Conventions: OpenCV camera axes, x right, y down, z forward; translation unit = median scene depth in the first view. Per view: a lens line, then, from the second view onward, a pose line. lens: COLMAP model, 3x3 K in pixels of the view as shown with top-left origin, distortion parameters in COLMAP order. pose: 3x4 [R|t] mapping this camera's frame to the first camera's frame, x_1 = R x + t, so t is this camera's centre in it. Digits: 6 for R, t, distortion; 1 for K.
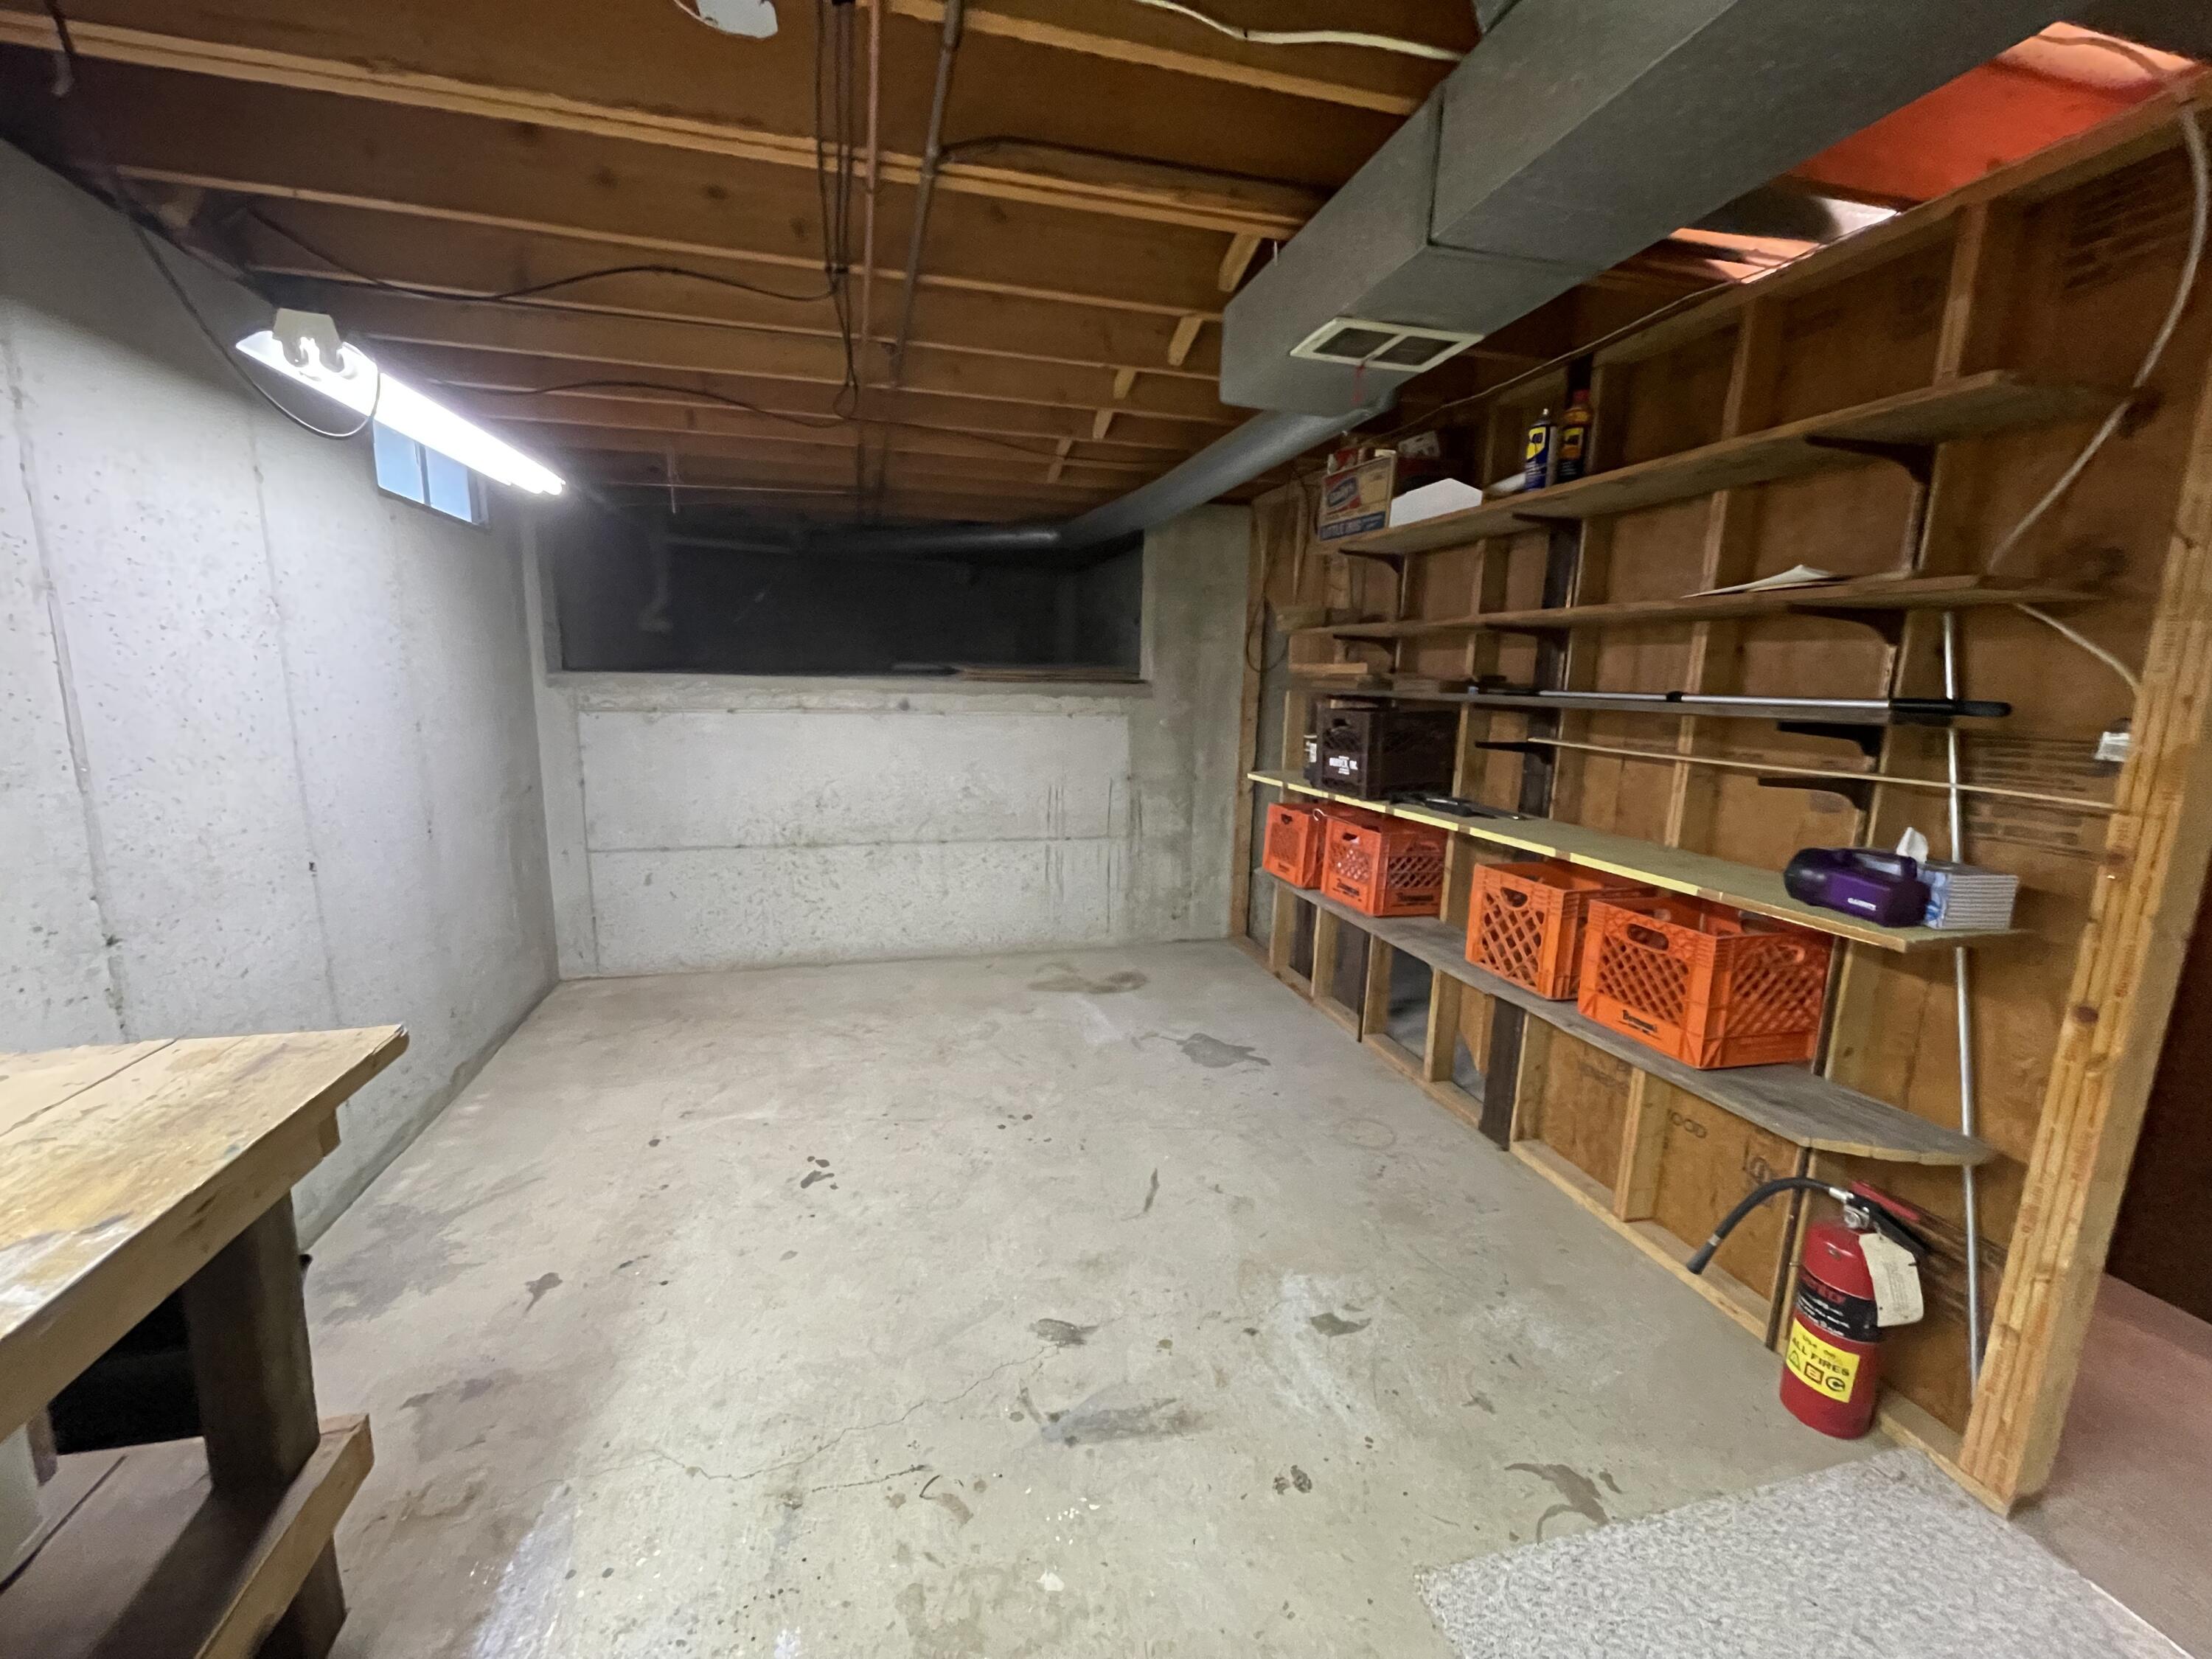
lens RADIAL K [[889.6, 0, 1090.9], [0, 889.6, 843.4], [0, 0, 1]] dist [-0.002852, -0.000367]
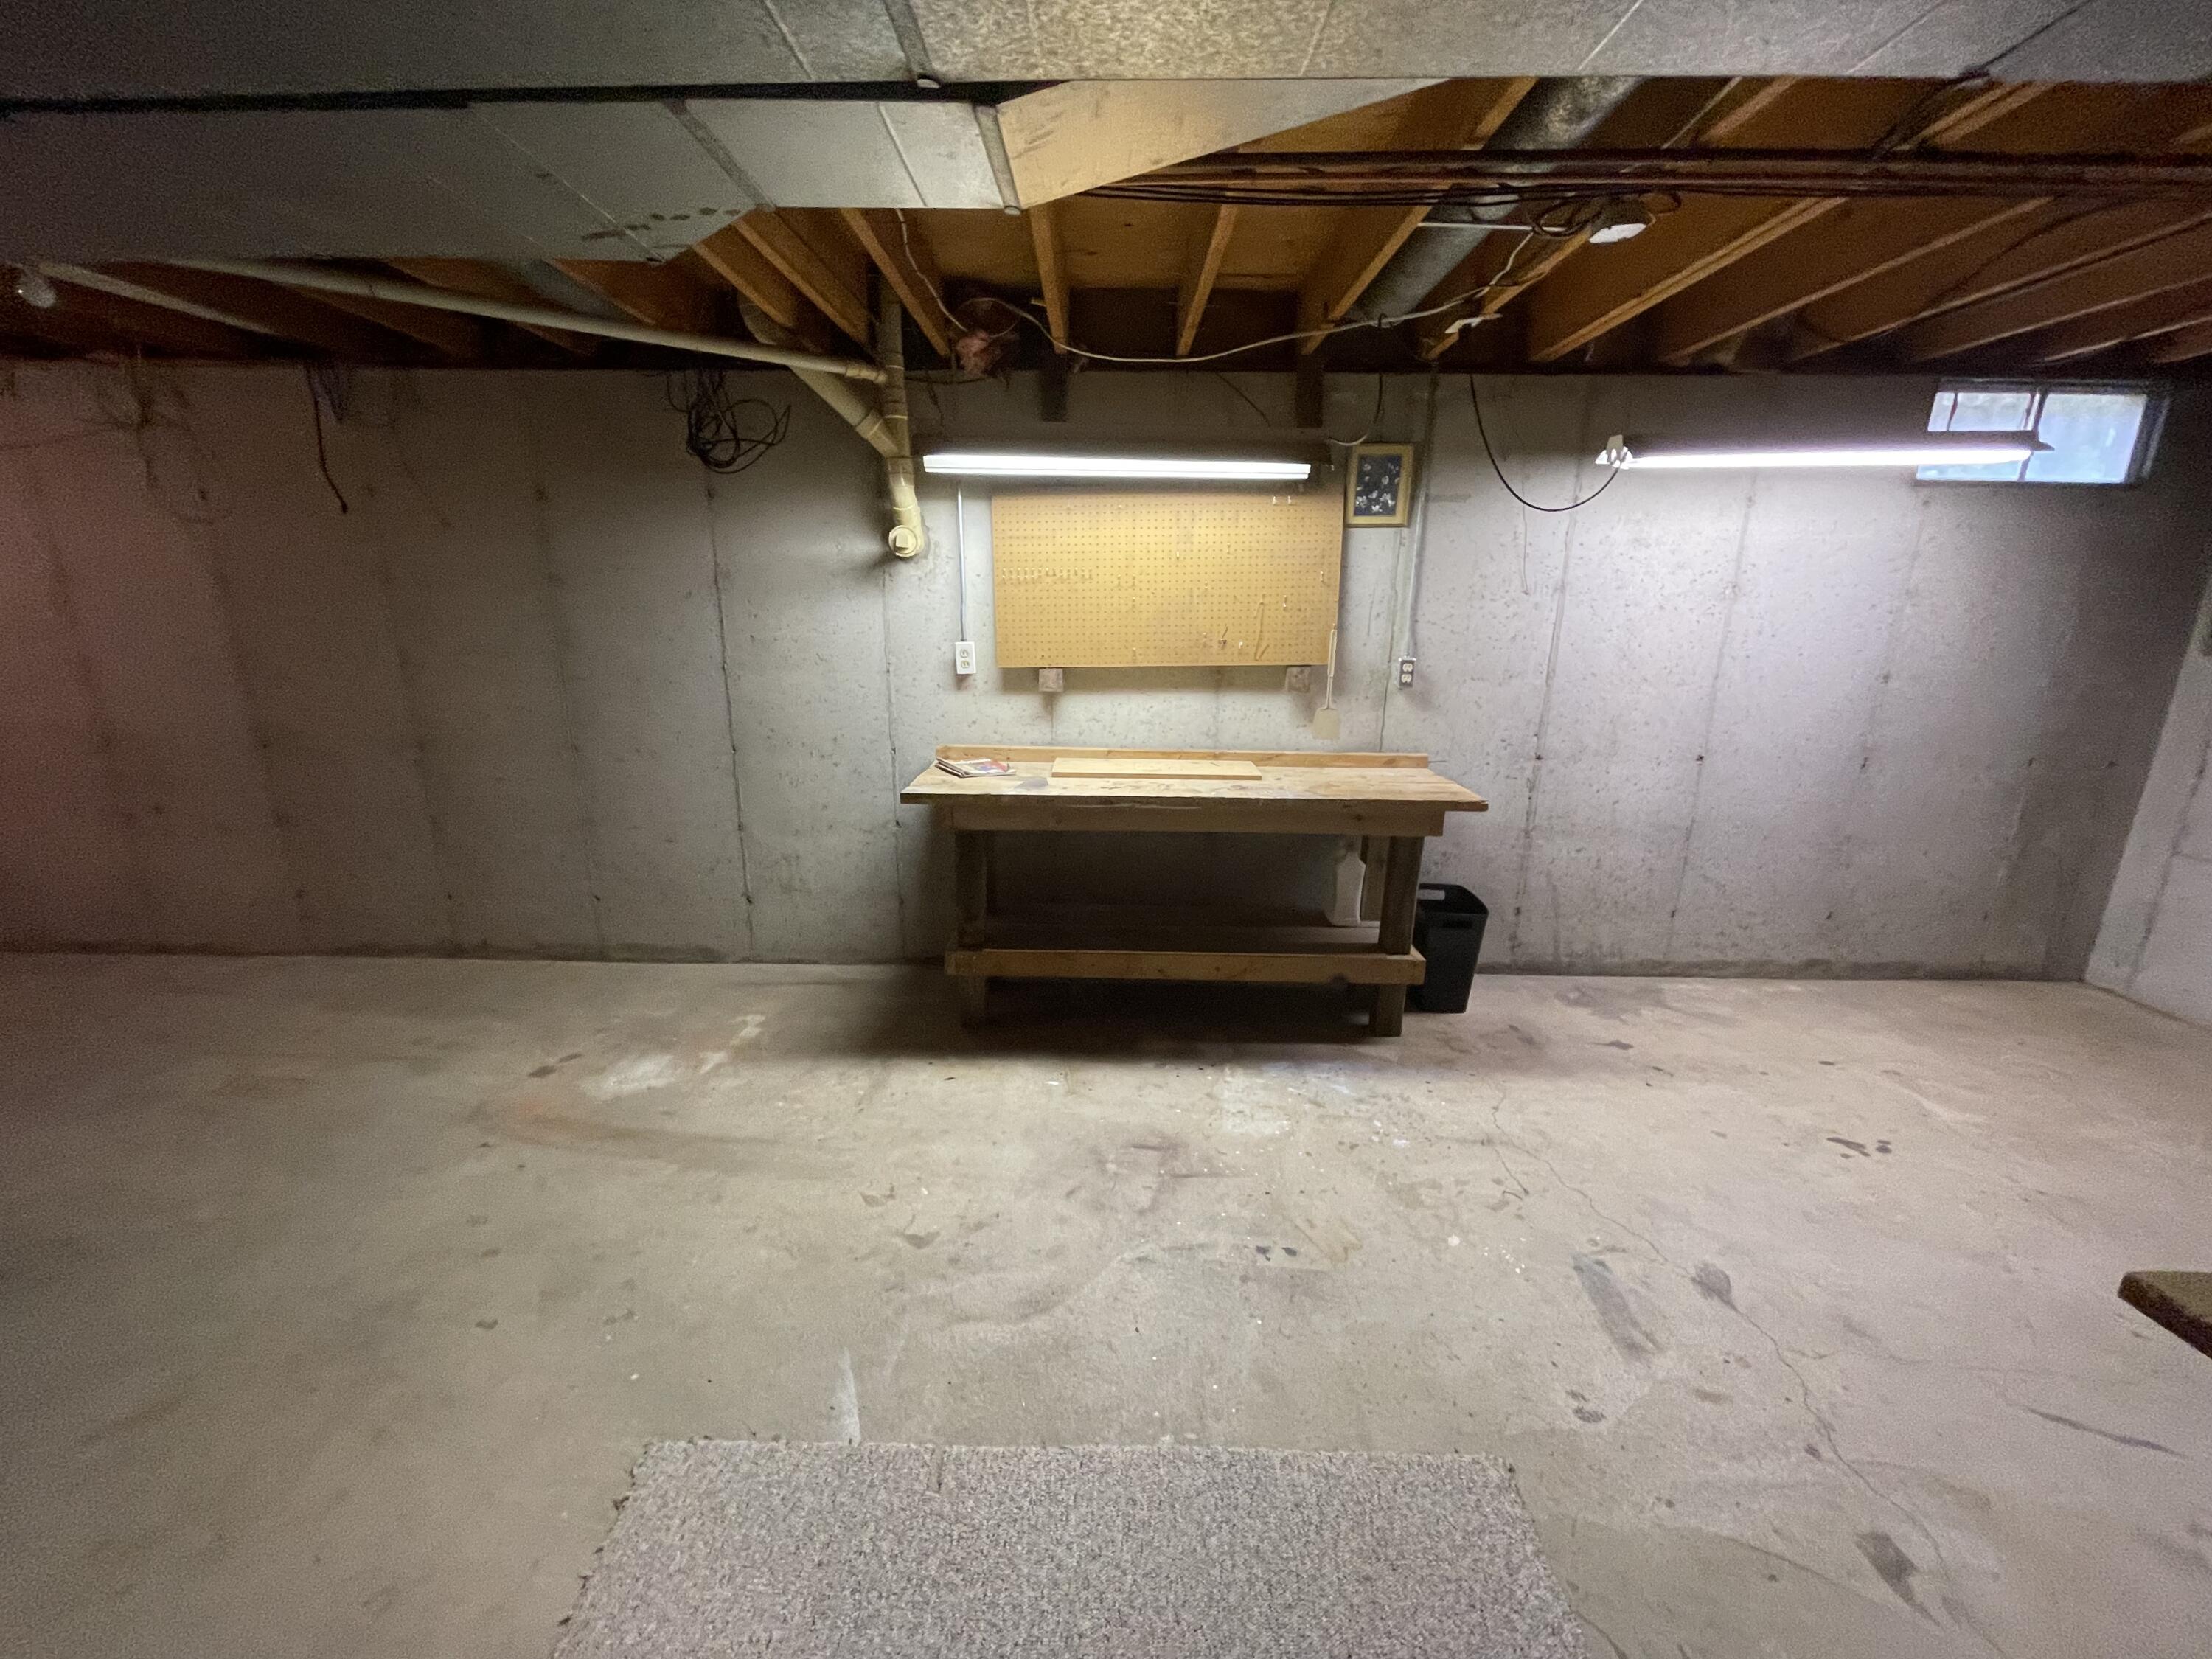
lens RADIAL K [[889.6, 0, 1090.9], [0, 889.6, 843.4], [0, 0, 1]] dist [-0.002852, -0.000367]
pose [[-0.267141, 0.224802, -0.937070, 0.927688], [-0.195303, 0.939600, 0.281086, -0.064770], [0.943659, 0.258102, -0.207101, 0.380293]]
